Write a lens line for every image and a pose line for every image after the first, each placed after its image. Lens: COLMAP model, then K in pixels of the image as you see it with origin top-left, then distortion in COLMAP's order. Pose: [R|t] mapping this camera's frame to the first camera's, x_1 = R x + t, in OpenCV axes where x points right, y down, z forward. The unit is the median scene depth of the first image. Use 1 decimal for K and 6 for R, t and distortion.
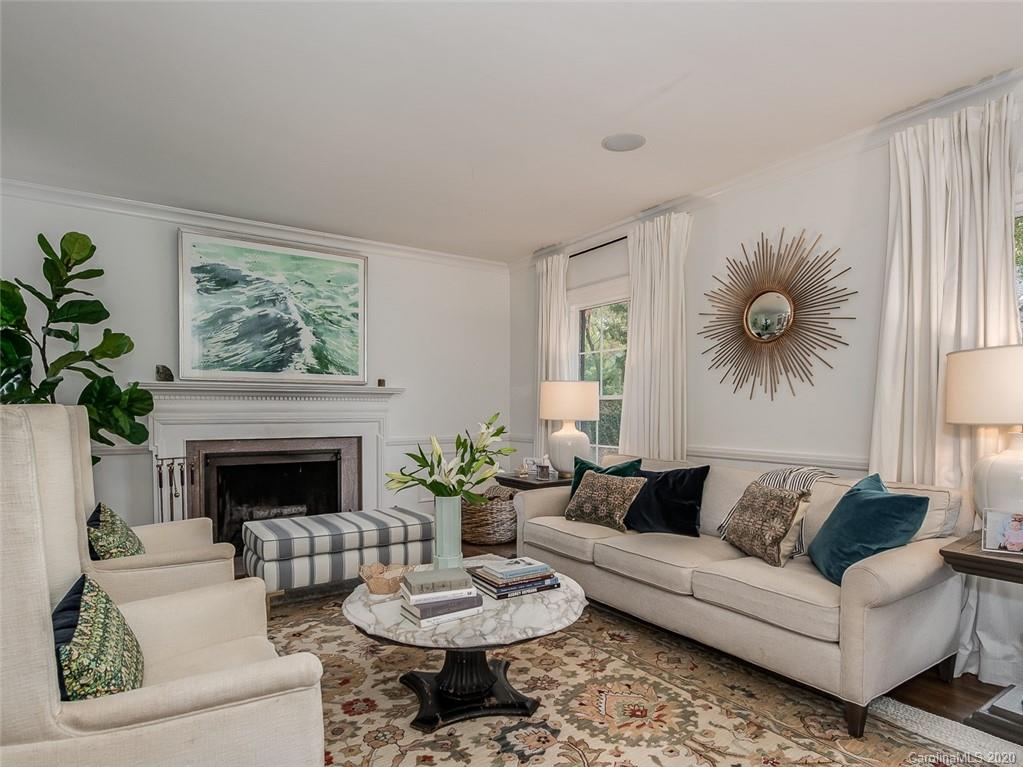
lens RADIAL K [[575.1, 0, 489.4], [0, 575.1, 419.3], [0, 0, 1]] dist [0.006838, -0.001071]
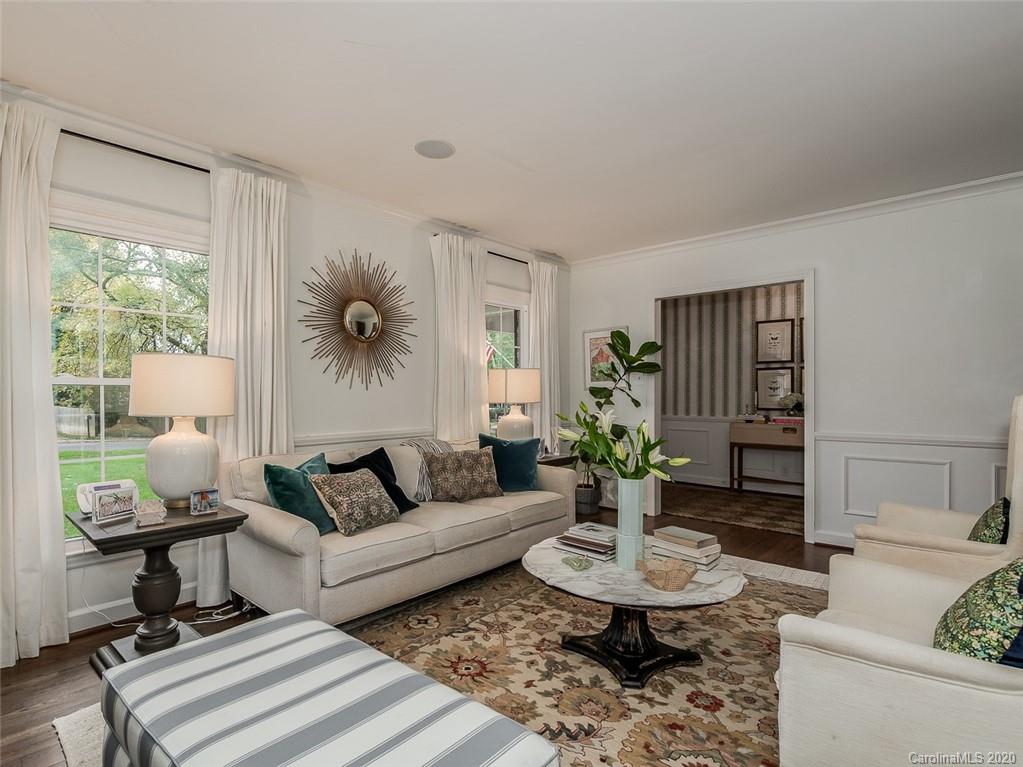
lens RADIAL K [[531.7, 0, 488.5], [0, 531.7, 391.5], [0, 0, 1]] dist [-0.006098, -0.001927]
pose [[-0.258017, 0.007946, 0.966108, -0.528510], [0.026417, 0.999650, -0.001167, -0.017280], [-0.965779, 0.025220, -0.258136, 0.830310]]
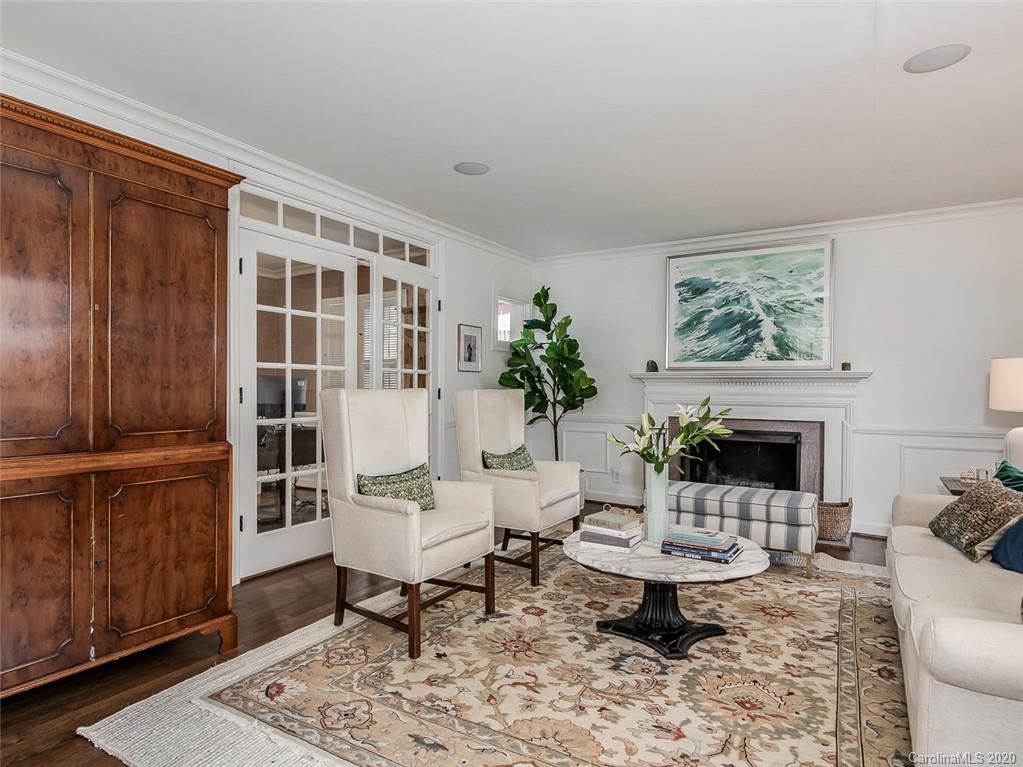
lens RADIAL K [[575.1, 0, 515.0], [0, 575.1, 388.4], [0, 0, 1]] dist [0.006838, -0.001071]
pose [[0.440858, 0.001307, -0.897576, 0.493868], [-0.026157, 0.999593, -0.011392, -0.002372], [0.897196, 0.028500, 0.440713, 0.102947]]
